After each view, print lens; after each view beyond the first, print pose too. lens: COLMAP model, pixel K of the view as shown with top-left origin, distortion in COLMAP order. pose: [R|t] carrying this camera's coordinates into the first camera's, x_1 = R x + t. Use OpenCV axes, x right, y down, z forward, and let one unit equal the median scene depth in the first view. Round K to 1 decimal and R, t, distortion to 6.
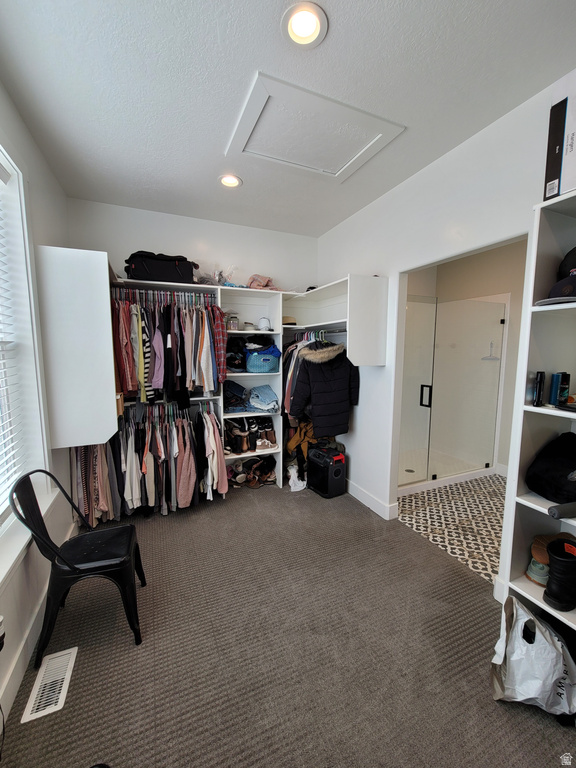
lens RADIAL K [[312.9, 0, 287.9], [0, 312.9, 382.3], [0, 0, 1]] dist [-0.000414, -0.000151]
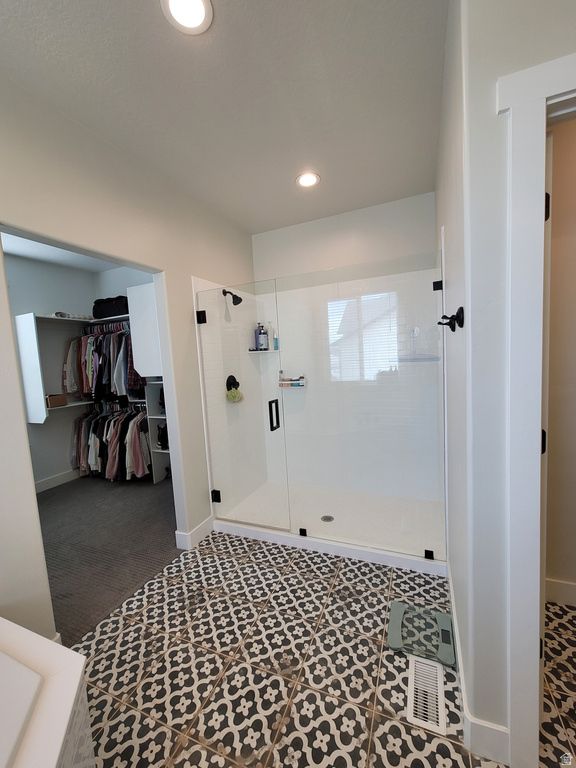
lens RADIAL K [[312.9, 0, 288.1], [0, 312.9, 386.3], [0, 0, 1]] dist [-0.000414, -0.000151]
pose [[0.683530, 0.021205, -0.729614, 1.237228], [-0.018169, 0.999762, 0.012034, -0.041989], [0.729696, 0.005031, 0.683753, 0.645105]]
